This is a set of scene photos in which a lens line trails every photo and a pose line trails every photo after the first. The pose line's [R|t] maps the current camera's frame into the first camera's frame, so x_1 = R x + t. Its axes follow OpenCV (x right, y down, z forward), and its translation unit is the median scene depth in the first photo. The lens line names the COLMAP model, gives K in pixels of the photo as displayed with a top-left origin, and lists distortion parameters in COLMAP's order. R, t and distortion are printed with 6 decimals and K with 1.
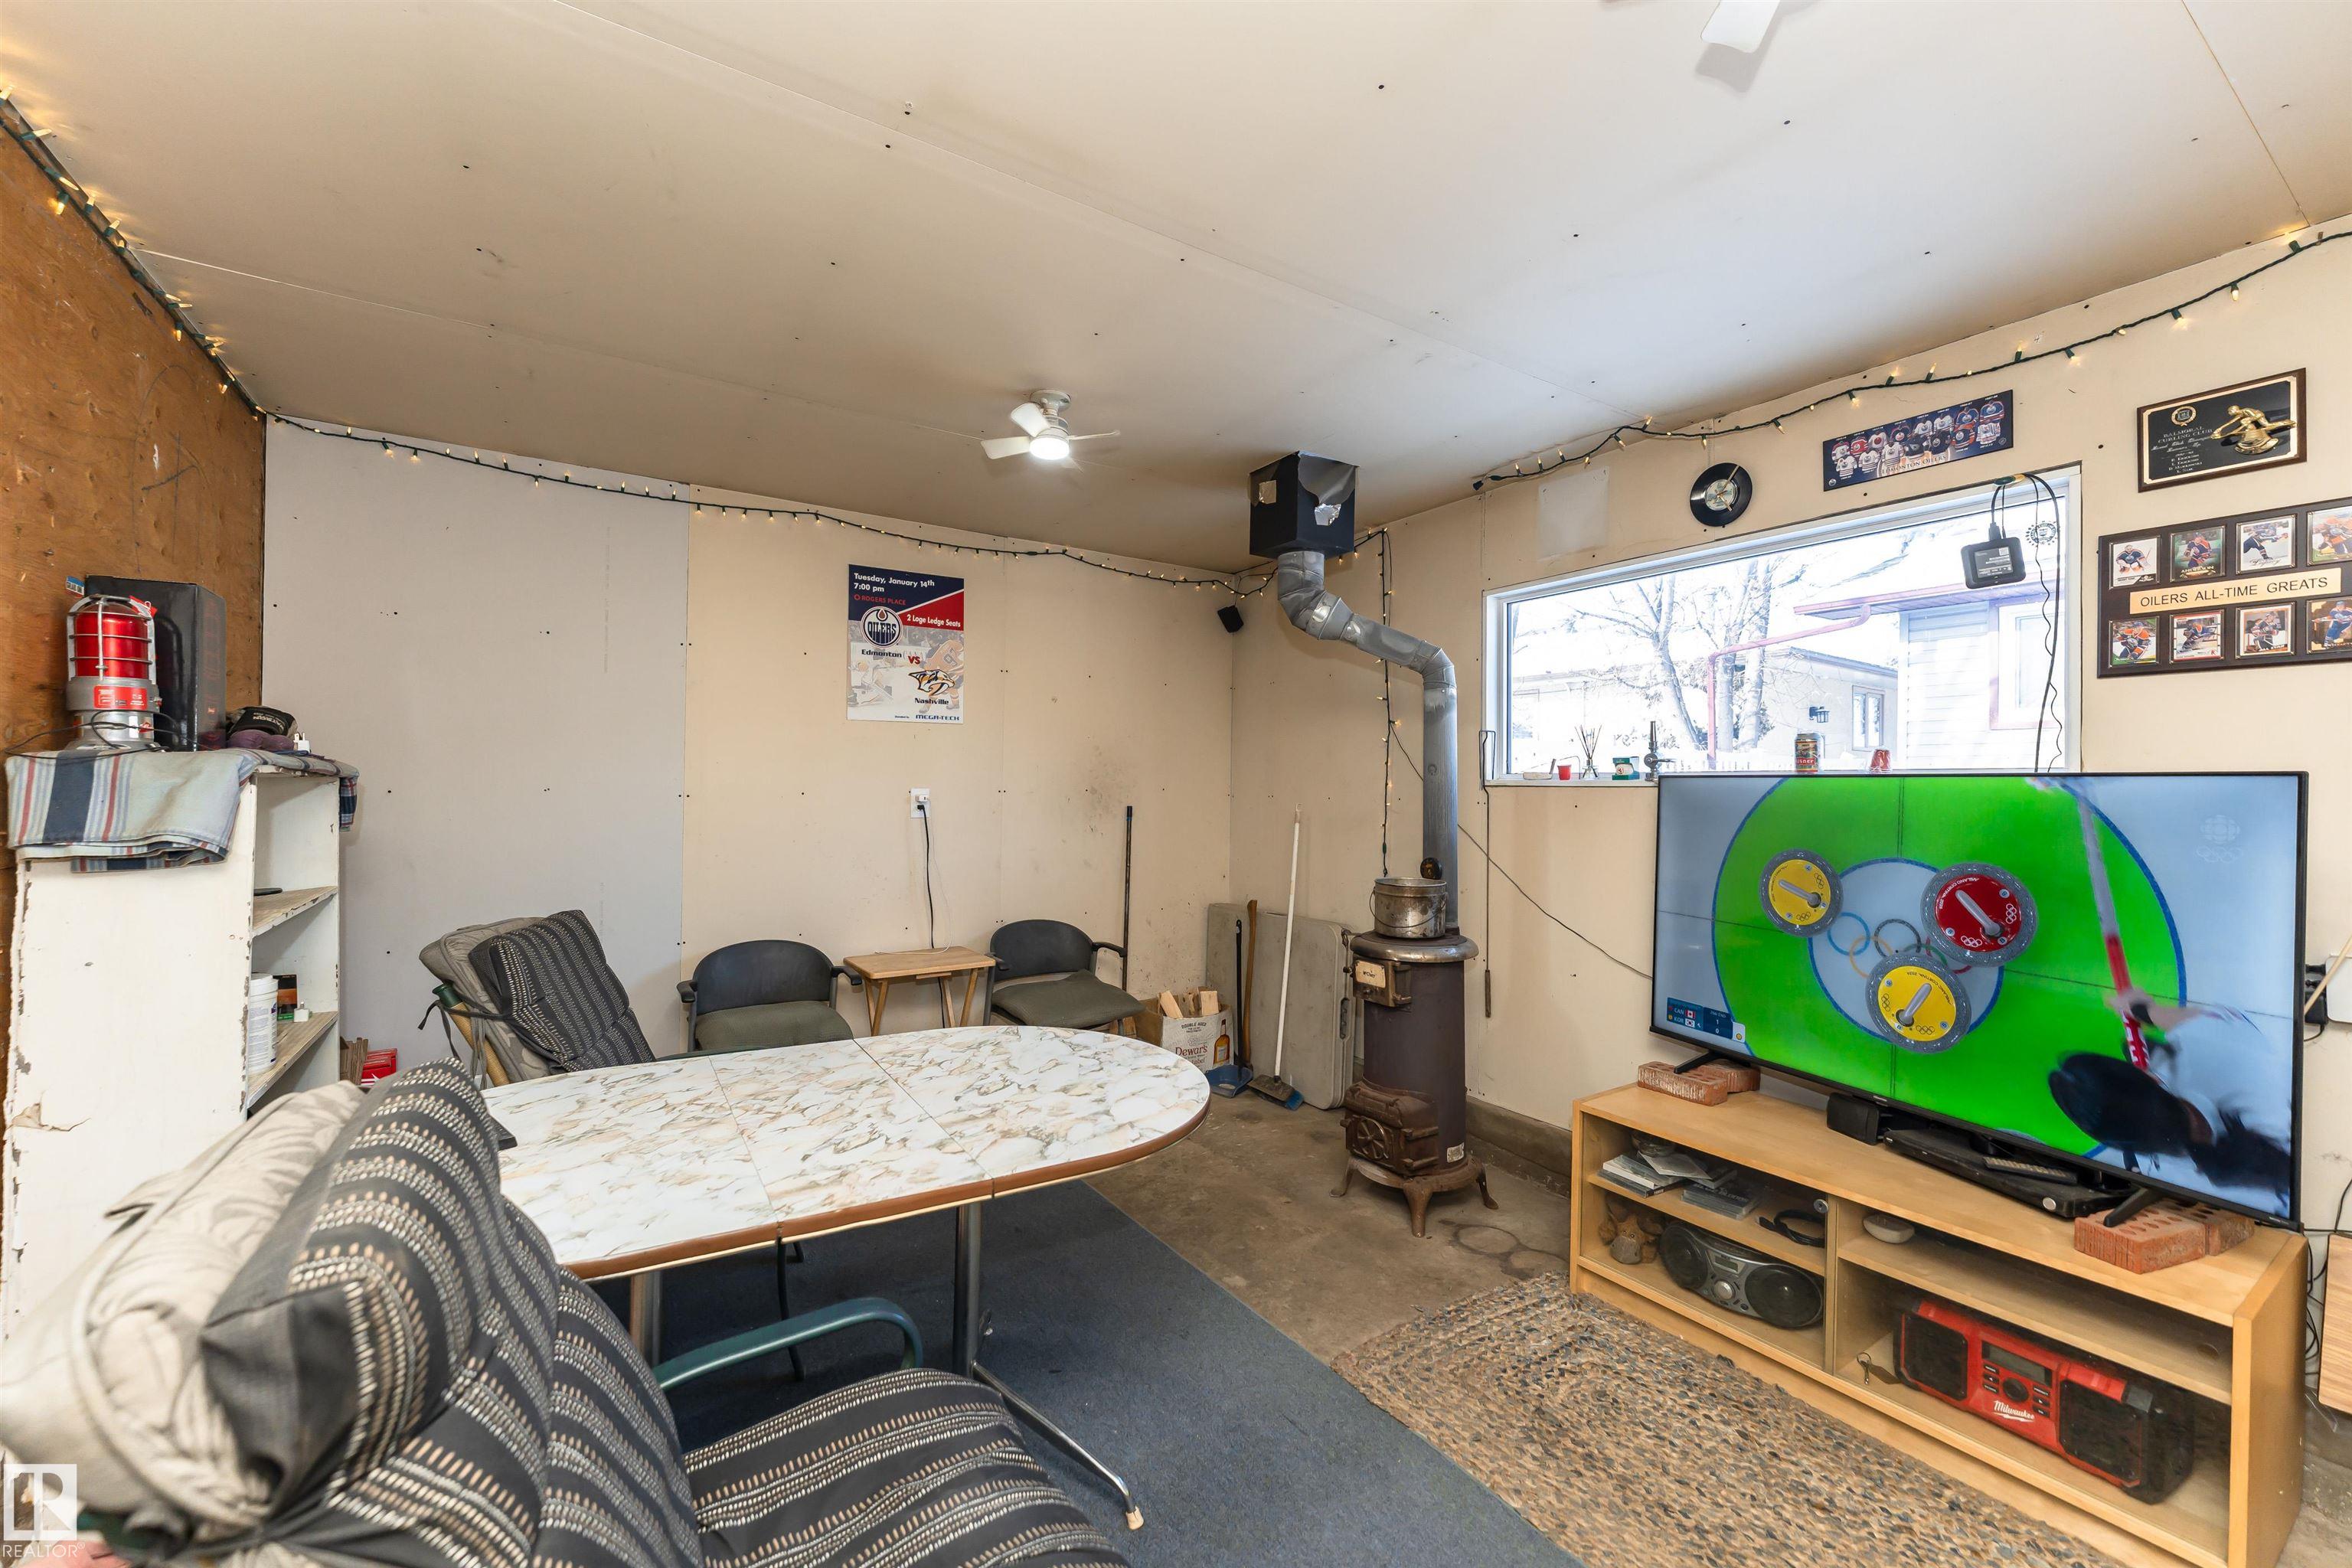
lens RADIAL K [[937.9, 0, 1173.1], [0, 937.9, 779.8], [0, 0, 1]] dist [0.002420, -0.000182]
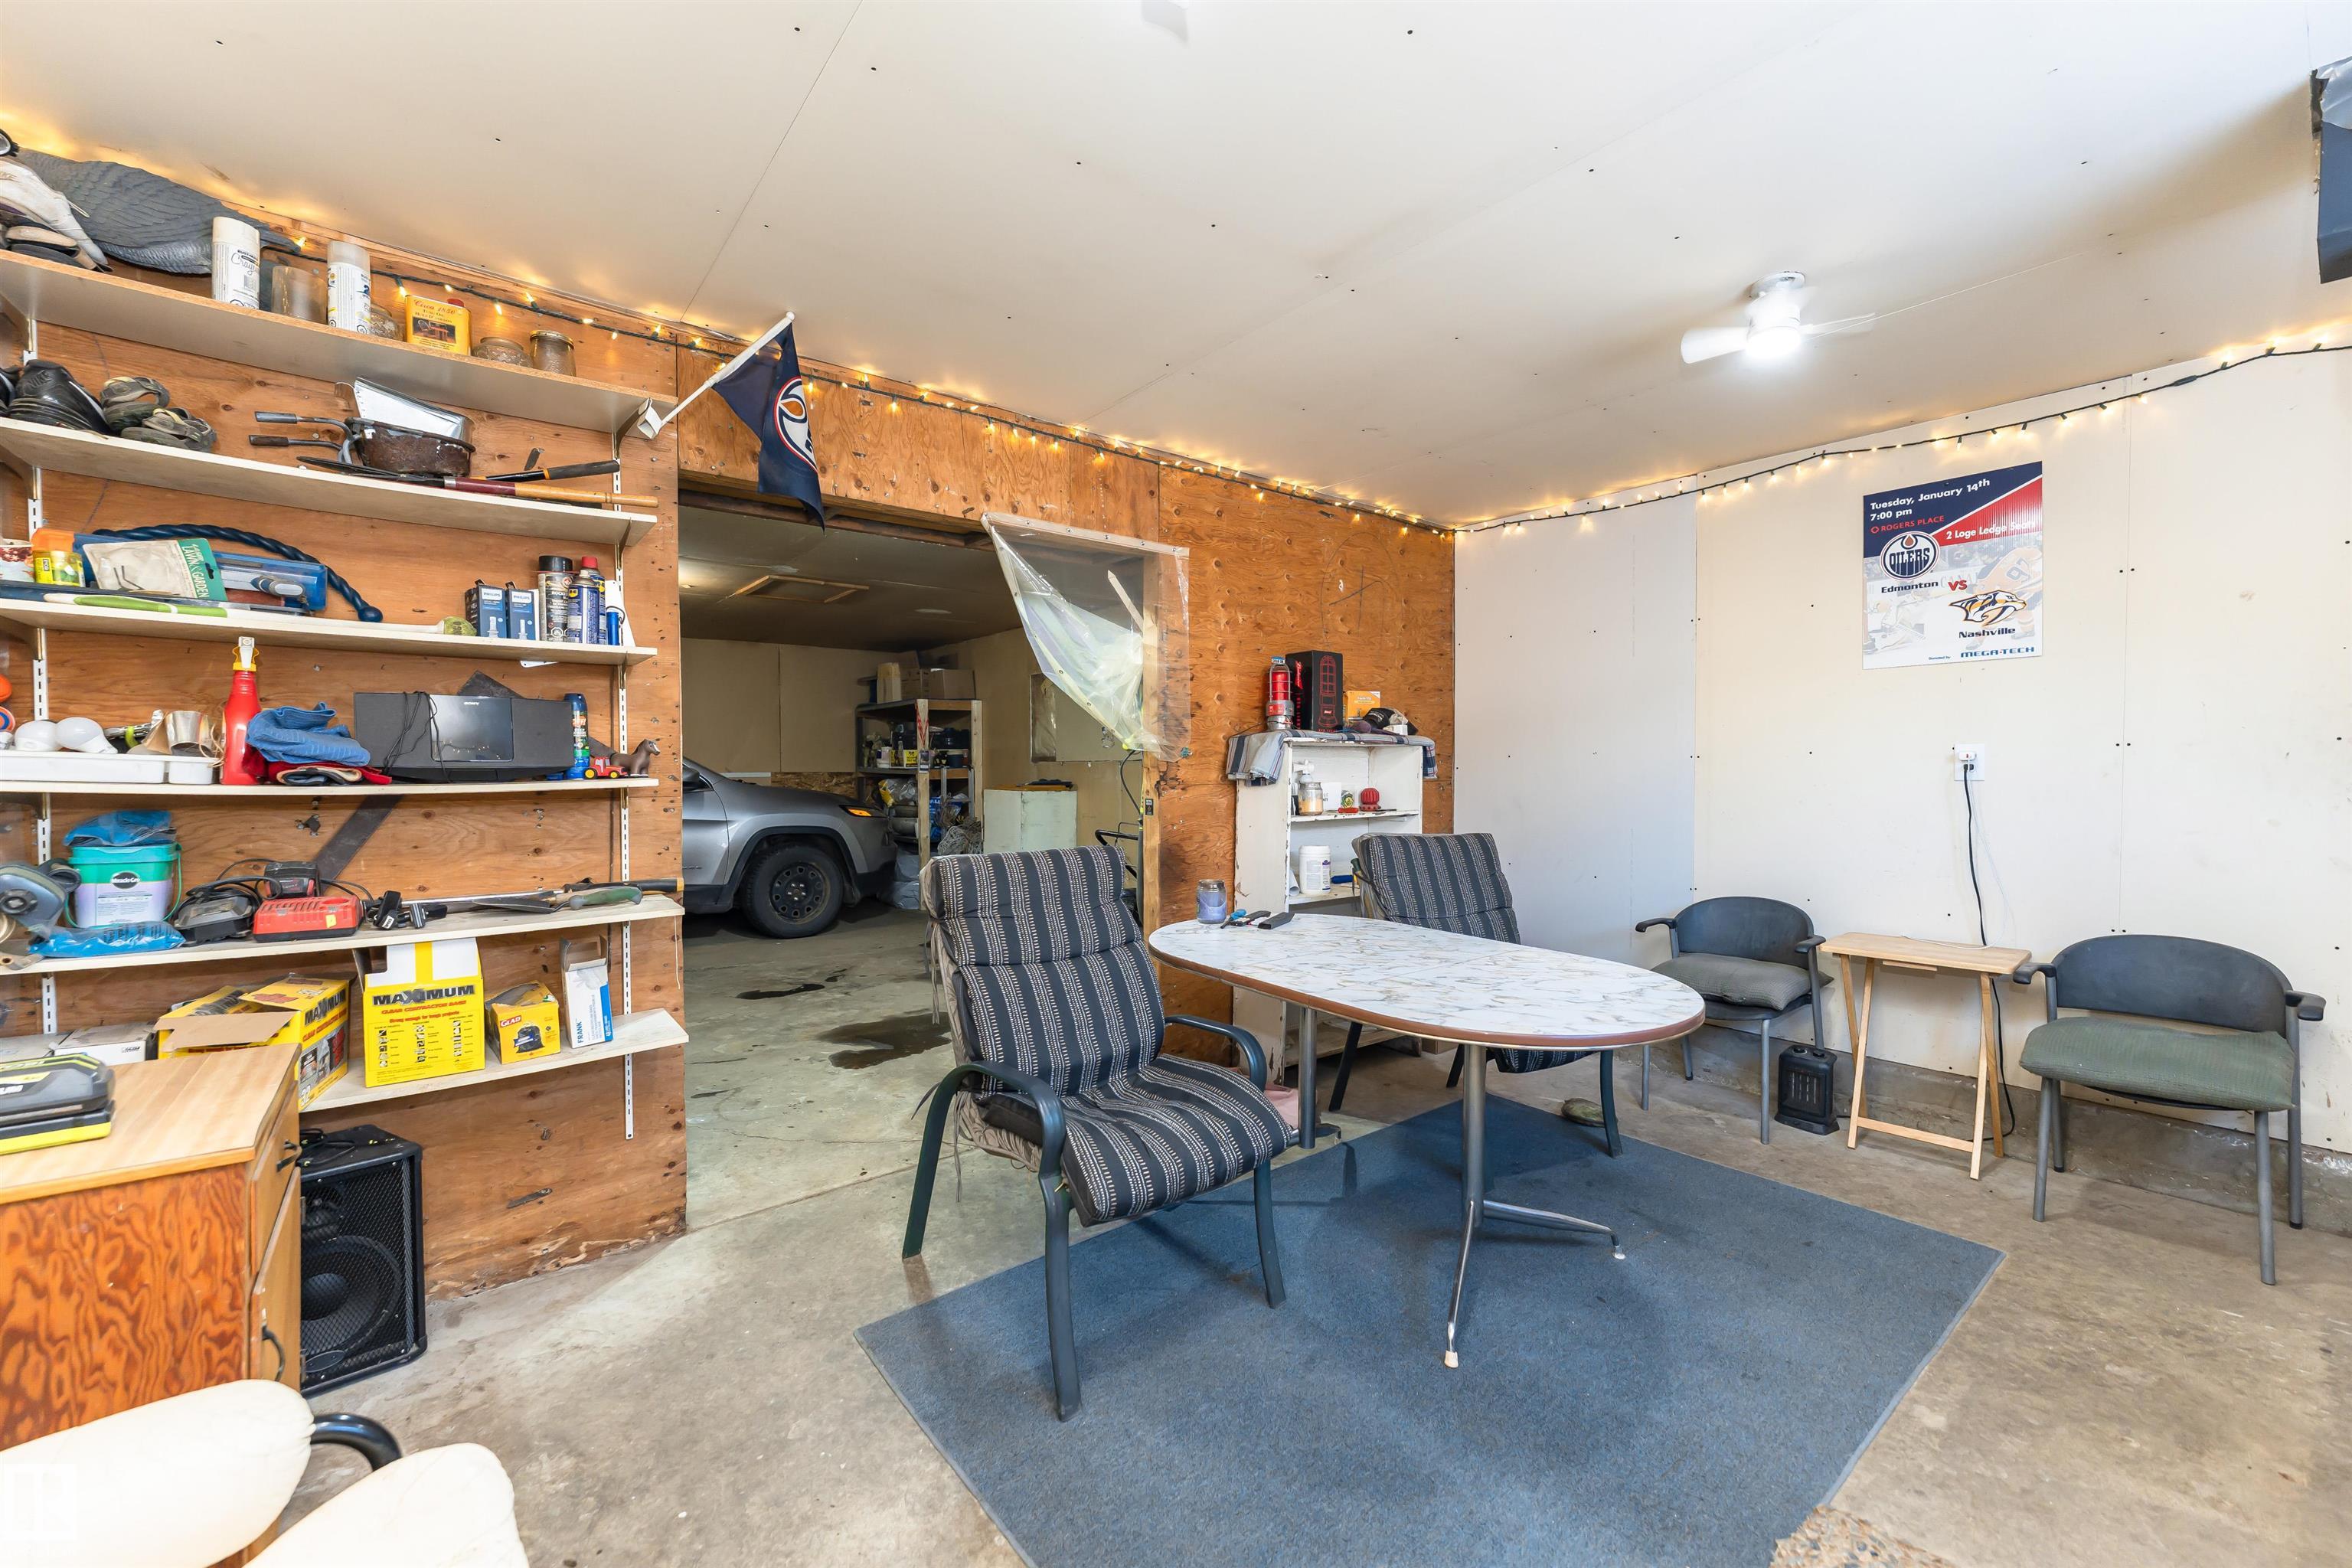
lens RADIAL K [[937.9, 0, 1169.2], [0, 937.9, 779.5], [0, 0, 1]] dist [0.002420, -0.000182]
pose [[0.109134, 0.004504, -0.994017, 0.468477], [0.013327, 0.999893, 0.005994, 0.026727], [0.993938, -0.013901, 0.109062, 0.236664]]
